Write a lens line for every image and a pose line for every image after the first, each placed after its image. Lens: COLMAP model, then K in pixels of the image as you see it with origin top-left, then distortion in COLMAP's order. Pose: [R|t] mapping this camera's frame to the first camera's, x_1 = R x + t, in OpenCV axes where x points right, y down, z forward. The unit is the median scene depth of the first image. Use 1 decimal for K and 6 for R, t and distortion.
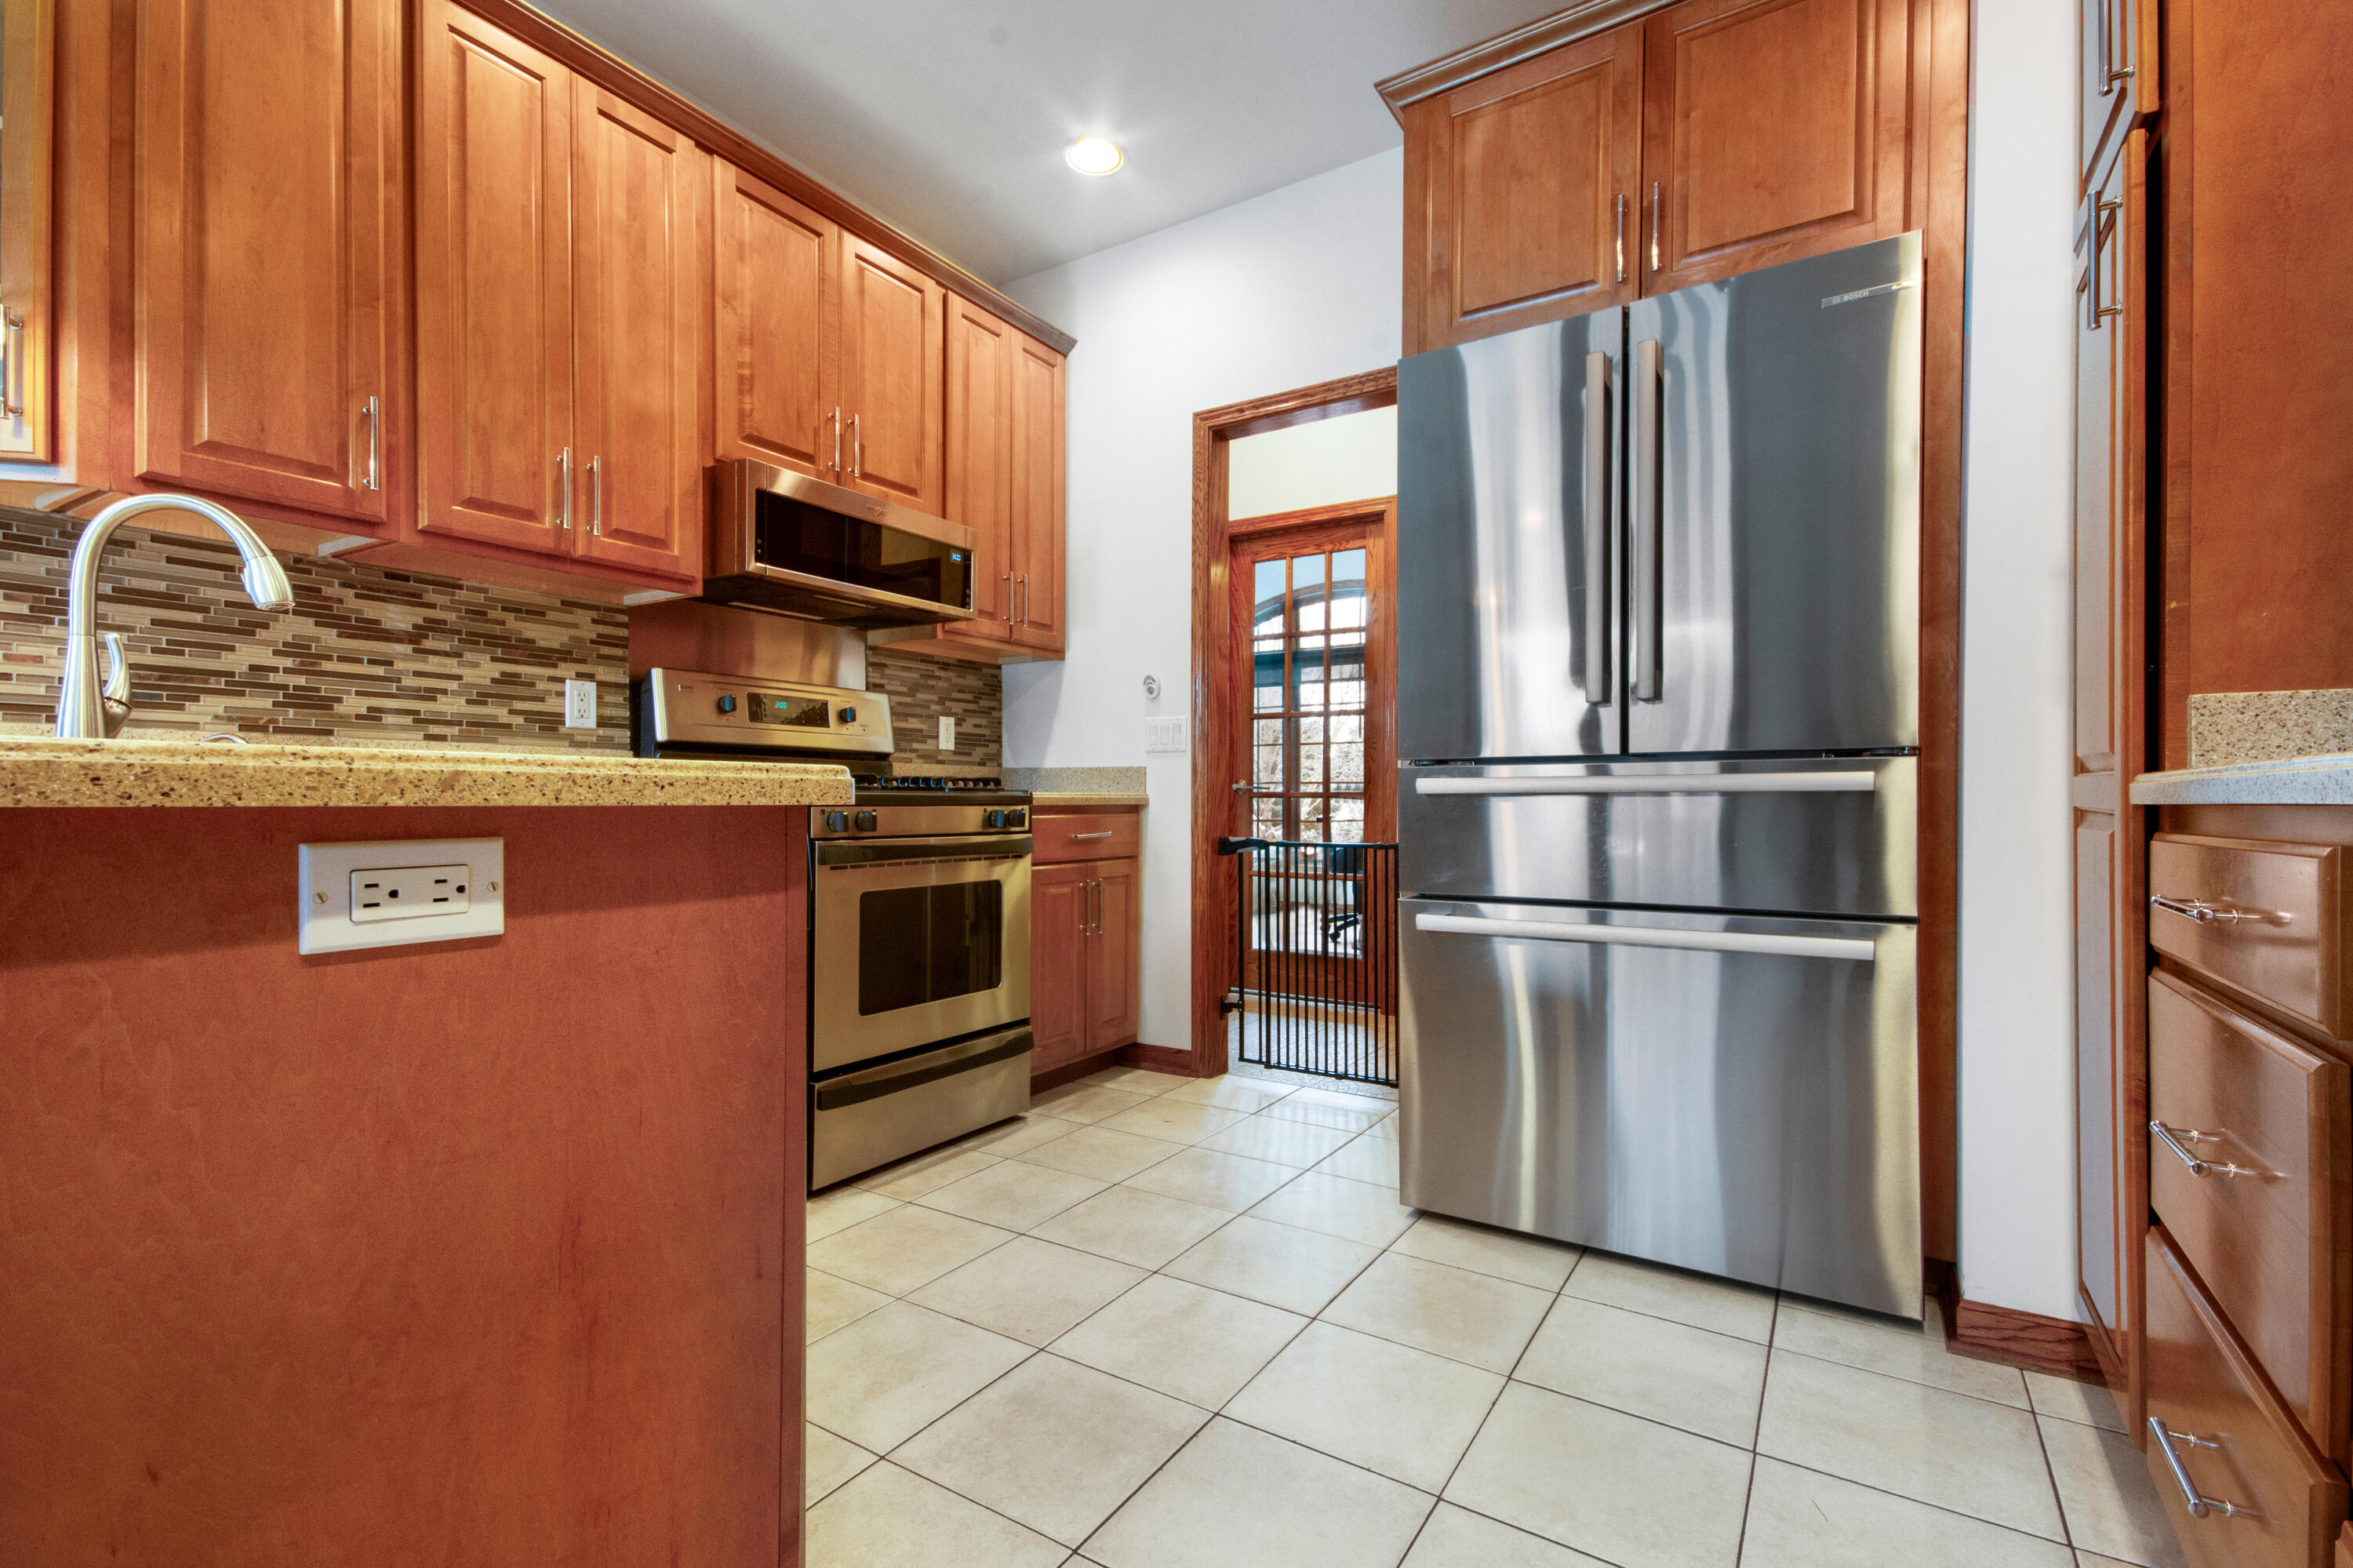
lens RADIAL K [[1045.3, 0, 1186.3], [0, 1045.3, 802.3], [0, 0, 1]] dist [0.007147, -0.000263]
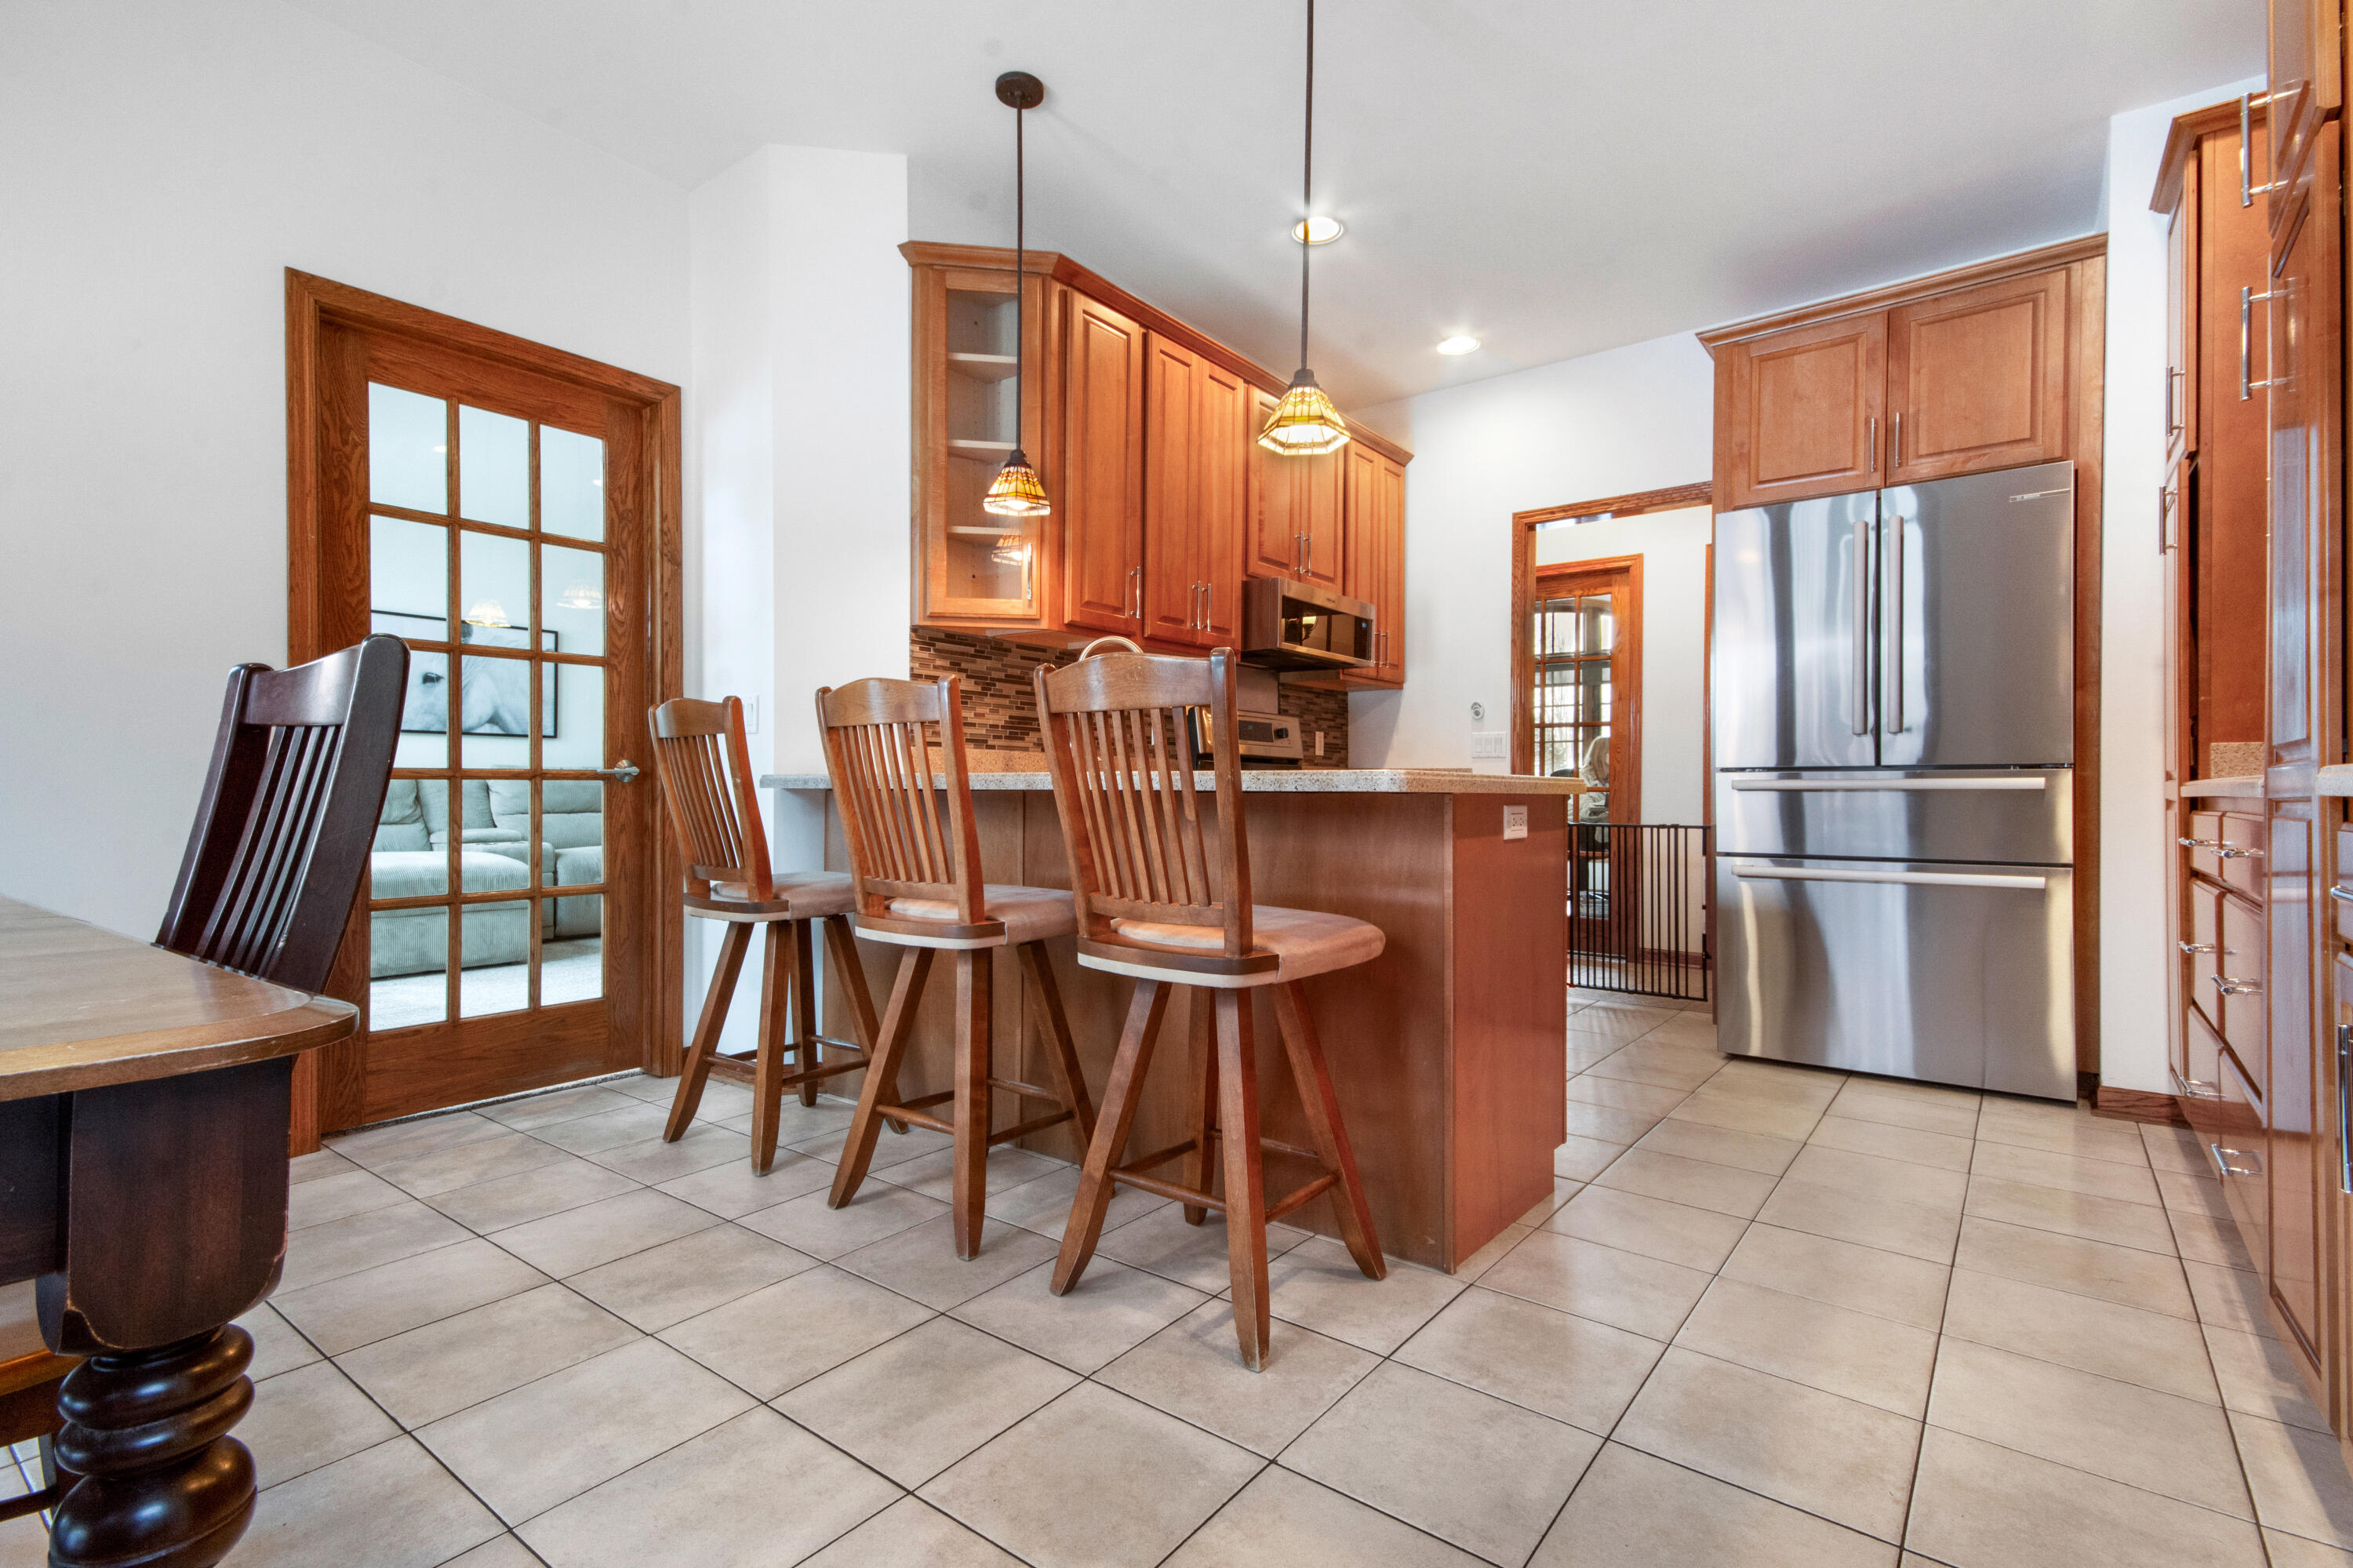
lens RADIAL K [[1050.0, 0, 1179.9], [0, 1050.0, 785.5], [0, 0, 1]] dist [0.001468, 0.001444]
pose [[0.993968, 0.003233, -0.109619, -0.480824], [-0.004149, 0.999958, -0.008131, 0.003189], [0.109588, 0.008537, 0.993940, -0.741187]]
